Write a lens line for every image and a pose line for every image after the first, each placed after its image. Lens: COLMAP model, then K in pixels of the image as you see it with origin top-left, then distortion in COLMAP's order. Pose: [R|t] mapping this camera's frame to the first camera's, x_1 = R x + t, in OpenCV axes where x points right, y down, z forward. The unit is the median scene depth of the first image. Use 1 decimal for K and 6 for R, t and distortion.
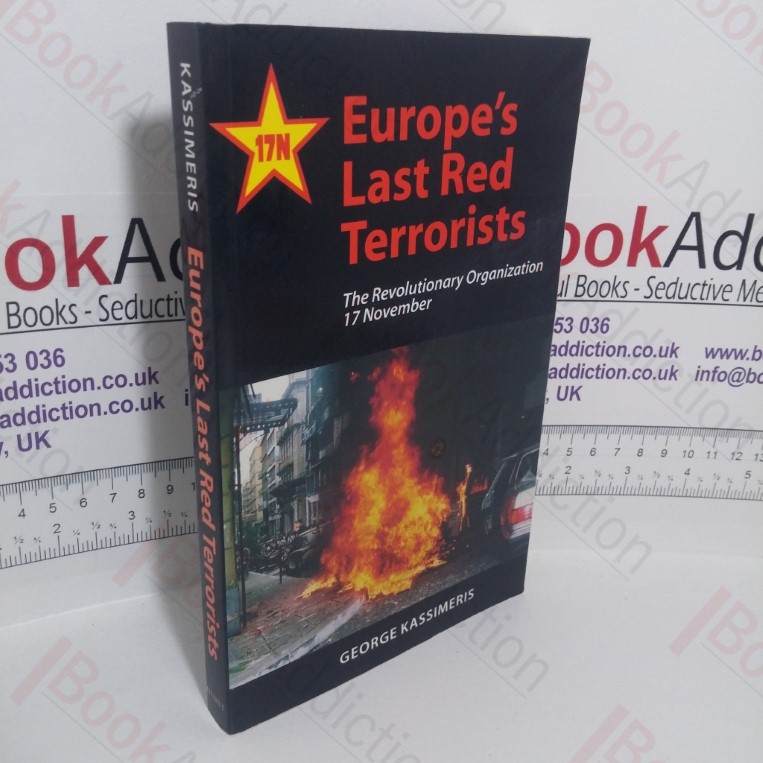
lens RADIAL K [[840.0, 0, 388.8], [0, 840.0, 379.3], [0, 0, 1]] dist [0.021772, 0.000000]
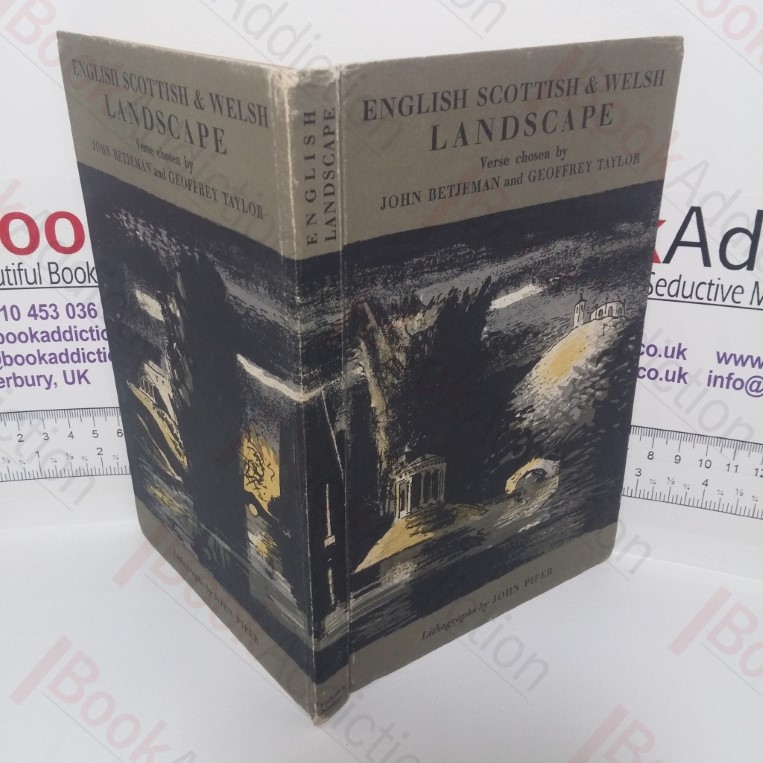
lens RADIAL K [[840.0, 0, 383.7], [0, 840.0, 386.6], [0, 0, 1]] dist [0.021772, 0.000000]
pose [[0.938874, 0.098892, -0.329751, 0.366251], [-0.091016, 0.995074, 0.039281, -0.001891], [0.332012, -0.006868, 0.943250, -0.012562]]
